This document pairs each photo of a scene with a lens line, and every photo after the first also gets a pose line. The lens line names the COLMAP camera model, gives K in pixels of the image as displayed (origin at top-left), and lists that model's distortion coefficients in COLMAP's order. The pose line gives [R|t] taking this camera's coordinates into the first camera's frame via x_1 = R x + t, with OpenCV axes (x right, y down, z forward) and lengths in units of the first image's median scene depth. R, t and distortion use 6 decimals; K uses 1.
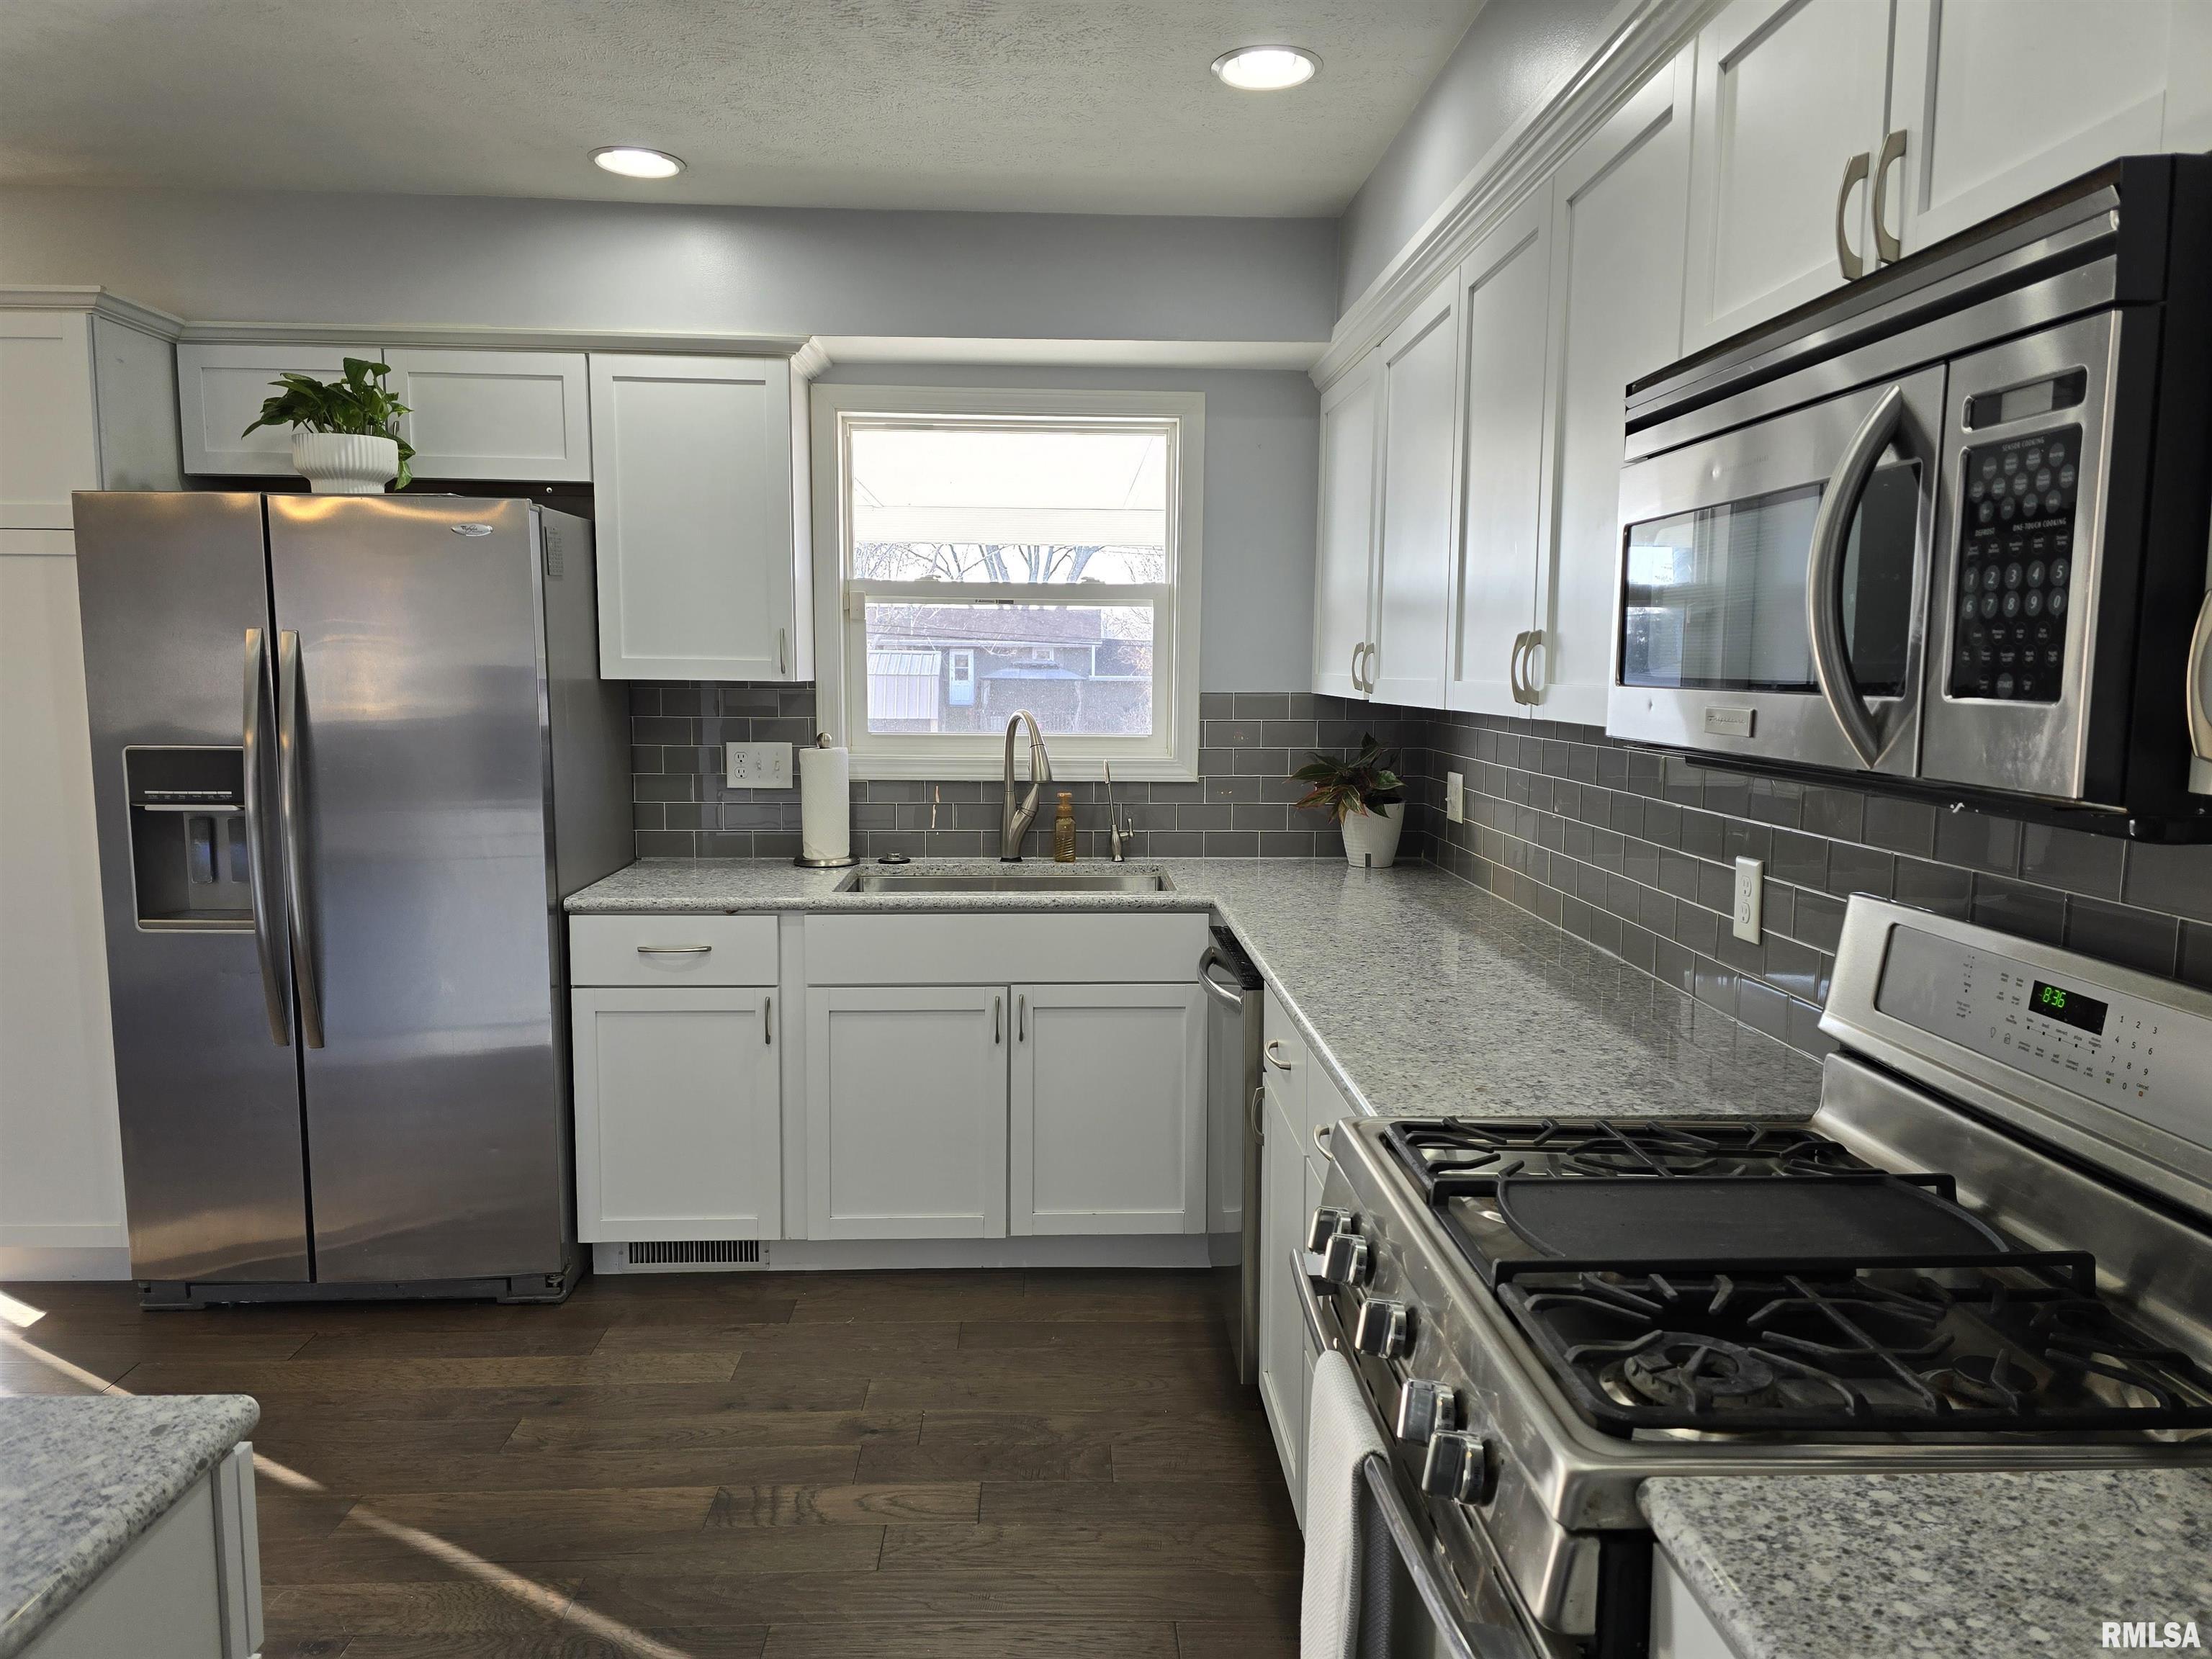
lens RADIAL K [[1494.2, 0, 1106.0], [0, 1494.2, 829.5], [0, 0, 1]] dist [0.000248, 0.000183]
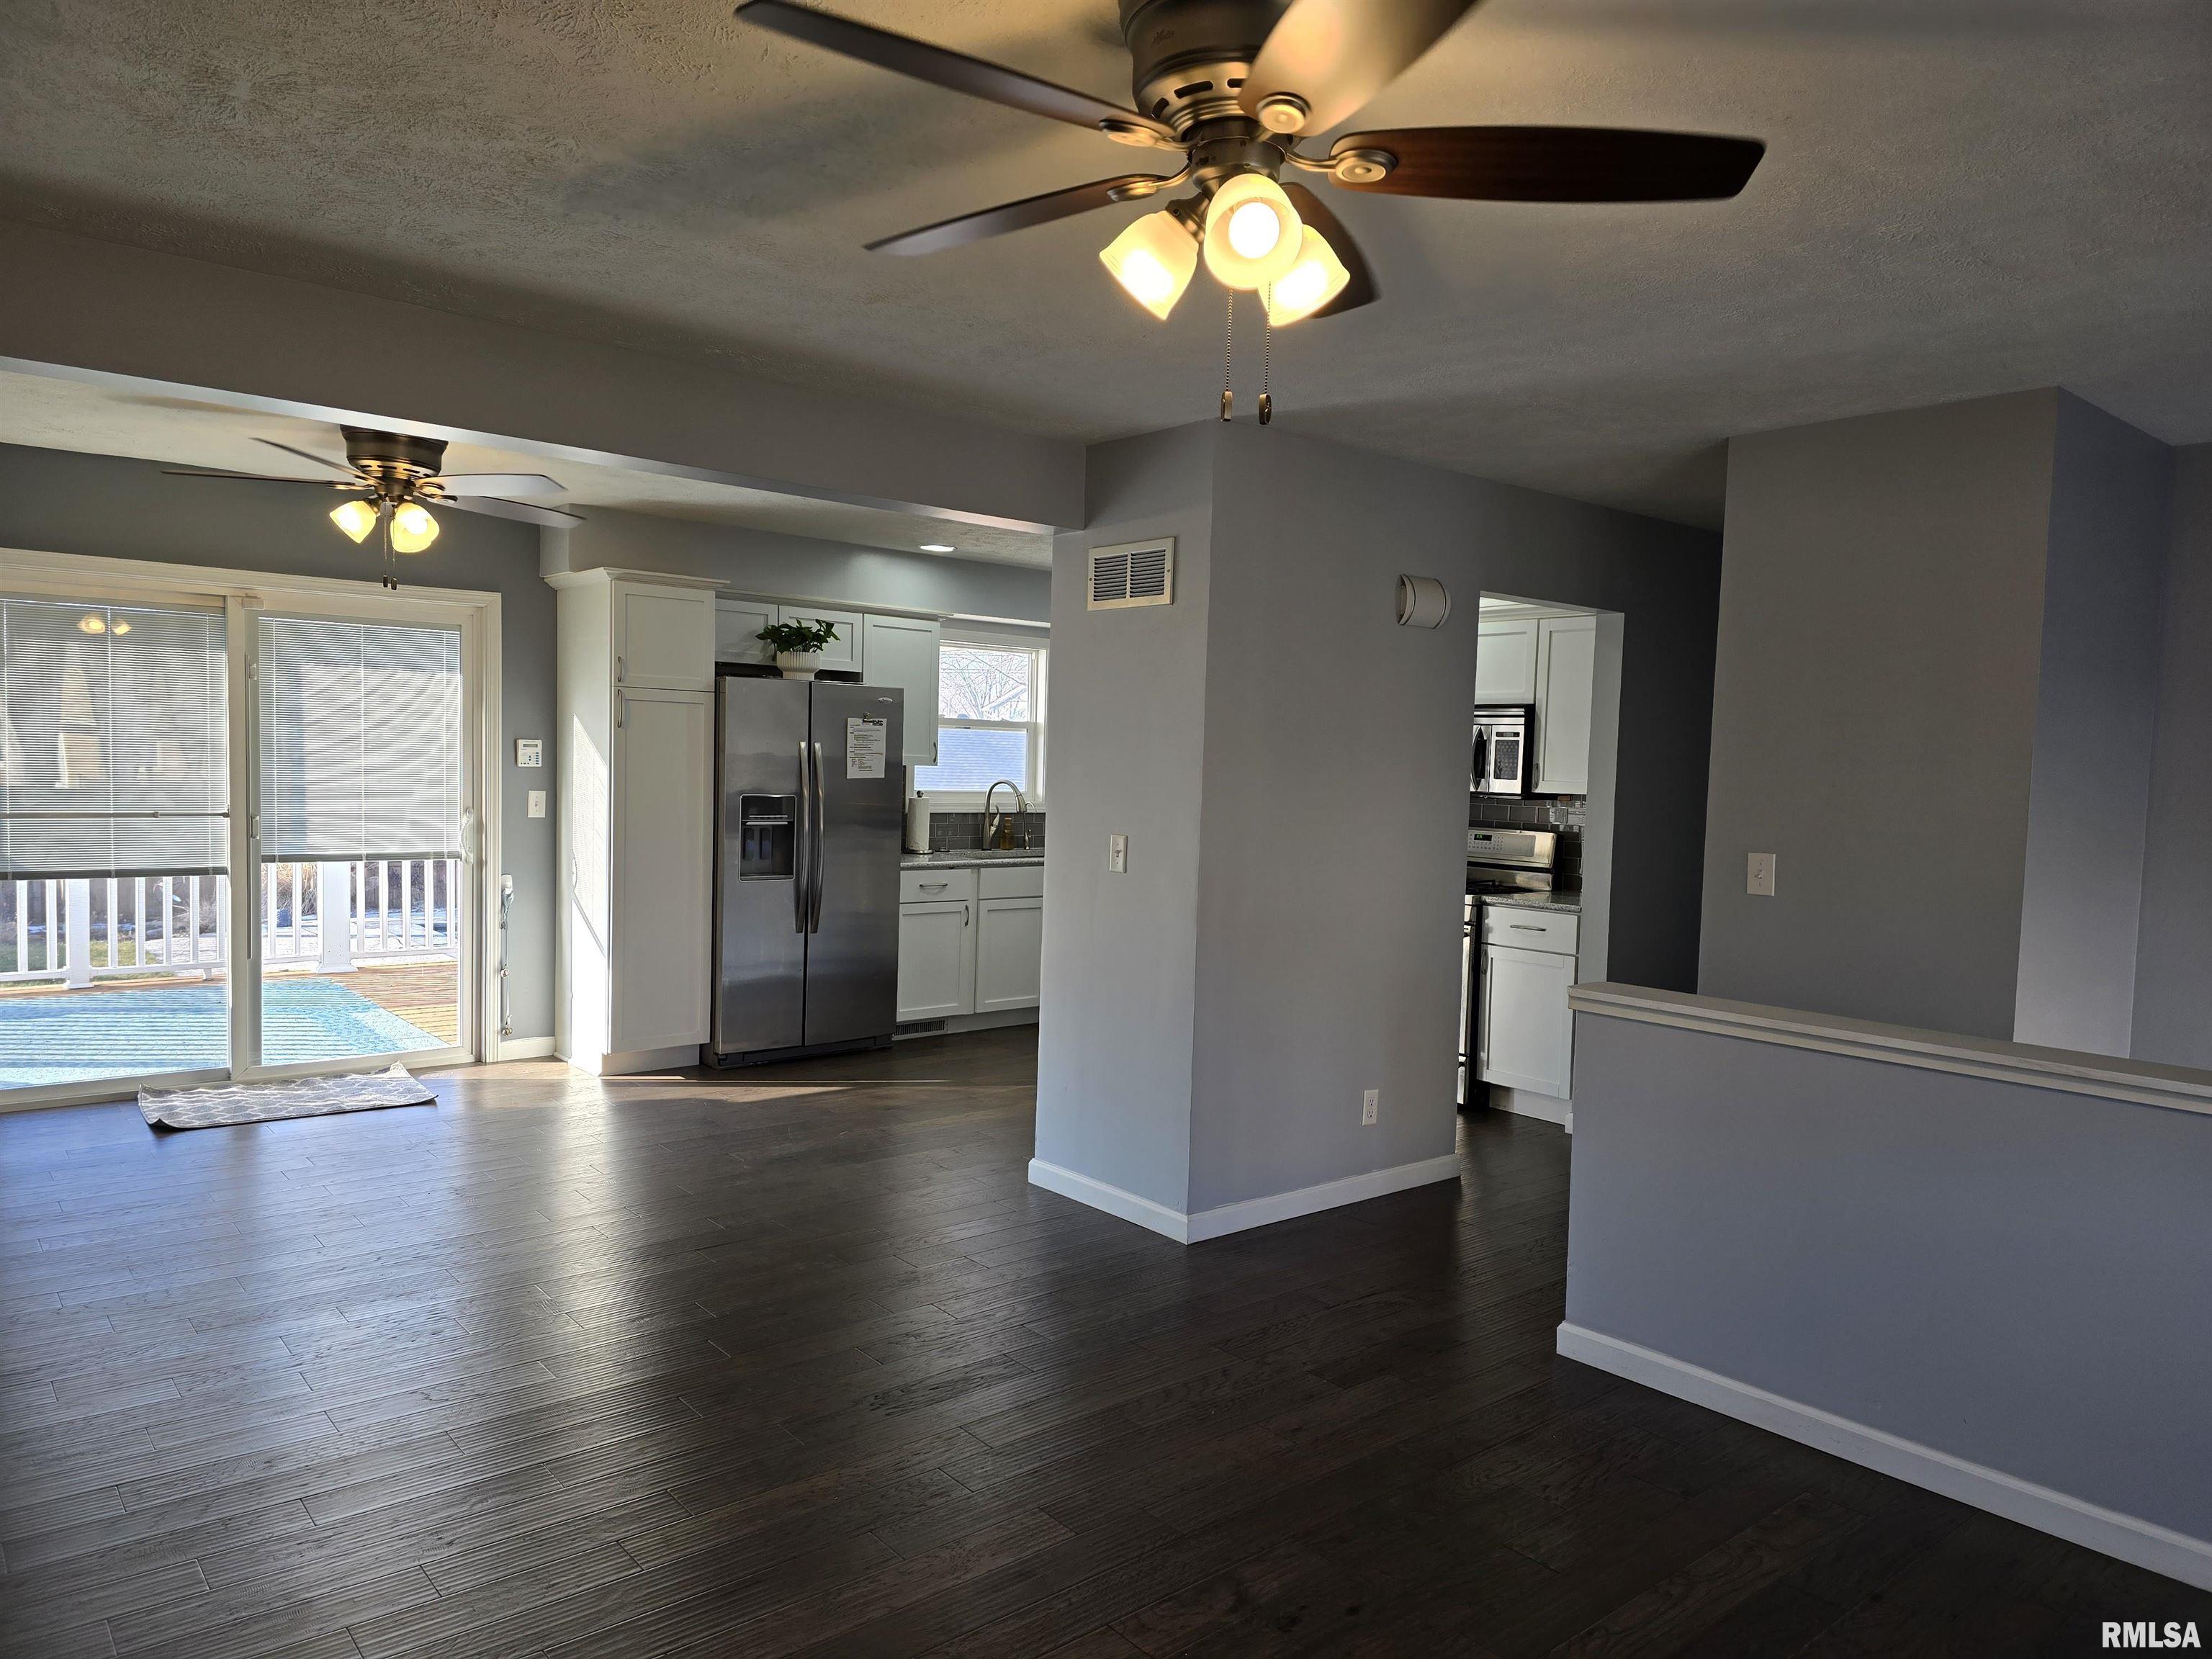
lens RADIAL K [[1476.7, 0, 1109.1], [0, 1476.7, 847.3], [0, 0, 1]] dist [0.063311, -0.068764]
pose [[0.788100, -0.023038, 0.615116, -1.392167], [0.045163, 0.998770, -0.020457, 0.077422], [-0.613888, 0.043903, 0.788171, -0.888477]]
